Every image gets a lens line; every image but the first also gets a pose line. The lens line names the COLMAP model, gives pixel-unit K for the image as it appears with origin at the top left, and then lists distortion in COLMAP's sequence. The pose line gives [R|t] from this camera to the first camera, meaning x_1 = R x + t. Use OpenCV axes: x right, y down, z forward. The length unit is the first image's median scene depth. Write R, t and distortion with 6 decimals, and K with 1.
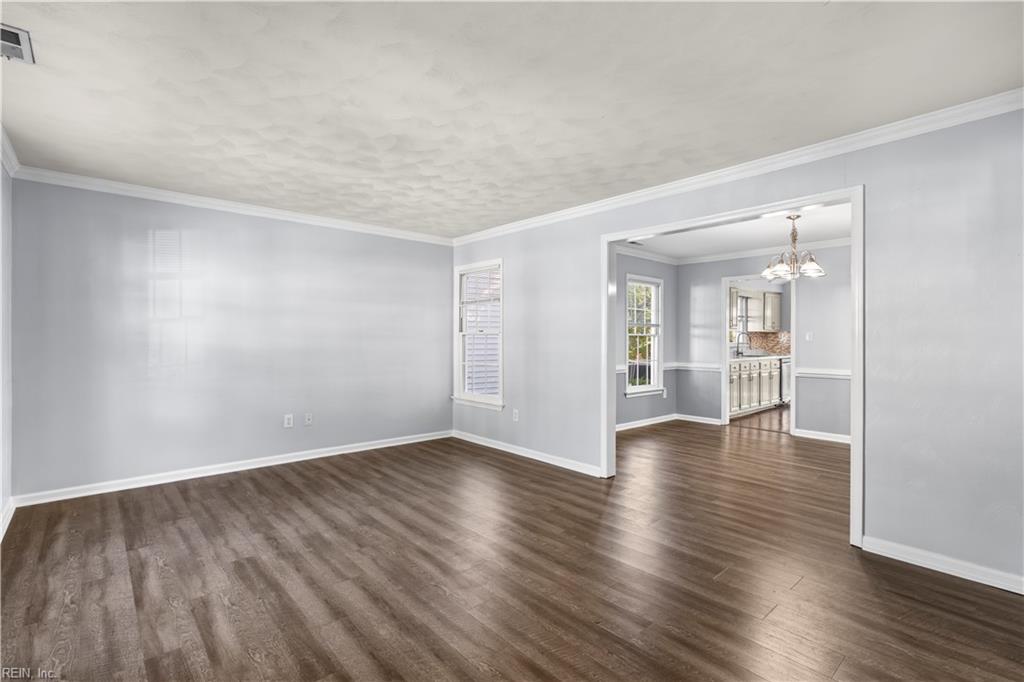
lens RADIAL K [[480.0, 0, 515.5], [0, 480.0, 342.4], [0, 0, 1]] dist [-0.001014, 0.000338]
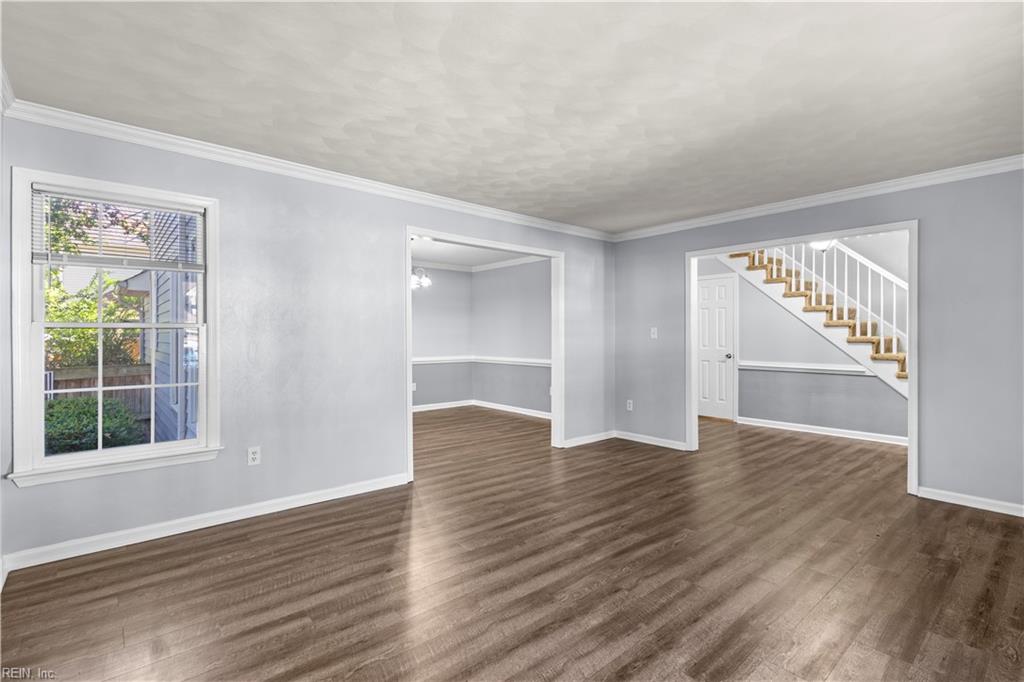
lens RADIAL K [[480.0, 0, 515.5], [0, 480.0, 342.4], [0, 0, 1]] dist [-0.001014, 0.000338]
pose [[0.014448, -0.018904, 0.999717, -1.091868], [0.007808, 0.999793, 0.018792, -0.014475], [-0.999865, 0.007534, 0.014593, 1.114897]]
